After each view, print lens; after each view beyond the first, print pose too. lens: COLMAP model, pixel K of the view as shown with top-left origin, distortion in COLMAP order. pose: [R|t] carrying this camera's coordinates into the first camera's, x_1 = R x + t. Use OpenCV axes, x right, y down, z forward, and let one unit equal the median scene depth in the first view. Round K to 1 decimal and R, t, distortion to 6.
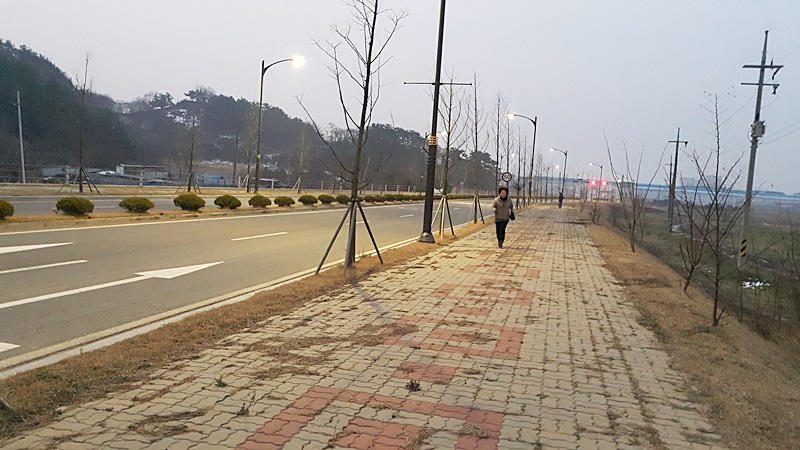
lens RADIAL K [[656.7, 0, 396.7], [0, 656.7, 229.1], [0, 0, 1]] dist [0.099863, -0.165293]
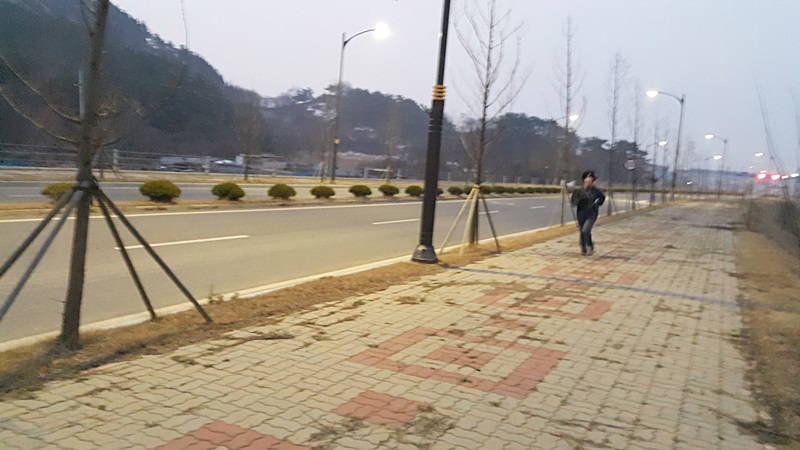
lens RADIAL K [[656.7, 0, 380.1], [0, 656.7, 222.5], [0, 0, 1]] dist [0.099863, -0.165293]
pose [[0.973095, 0.024987, -0.229047, 0.012049], [-0.024615, 0.999687, 0.004479, -0.001449], [0.229087, 0.001280, 0.973405, 0.034511]]
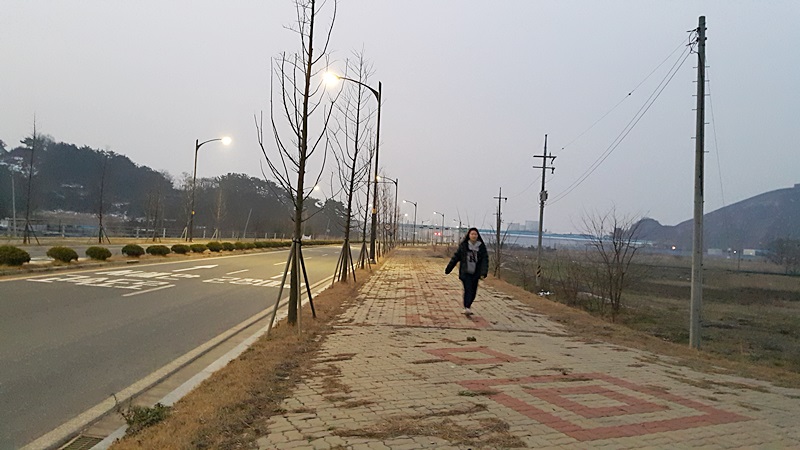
lens RADIAL K [[656.7, 0, 393.2], [0, 656.7, 227.2], [0, 0, 1]] dist [0.099863, -0.165293]
pose [[0.974201, -0.012307, 0.225347, -0.027465], [0.028783, 0.997133, -0.069977, 0.004116], [-0.223840, 0.074658, 0.971762, -0.074791]]
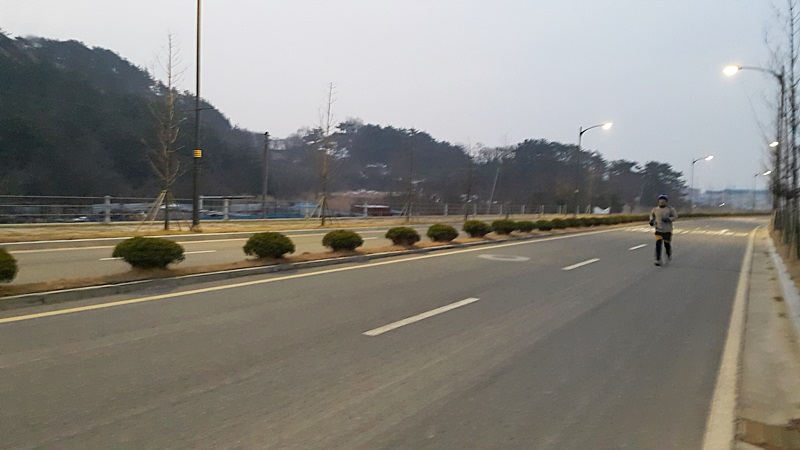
lens RADIAL K [[656.7, 0, 389.9], [0, 656.7, 213.6], [0, 0, 1]] dist [0.099863, -0.165293]
pose [[0.966907, -0.041760, -0.251689, 0.010548], [0.025684, 0.997434, -0.066826, -0.006992], [0.253834, 0.058150, 0.965498, 0.130171]]
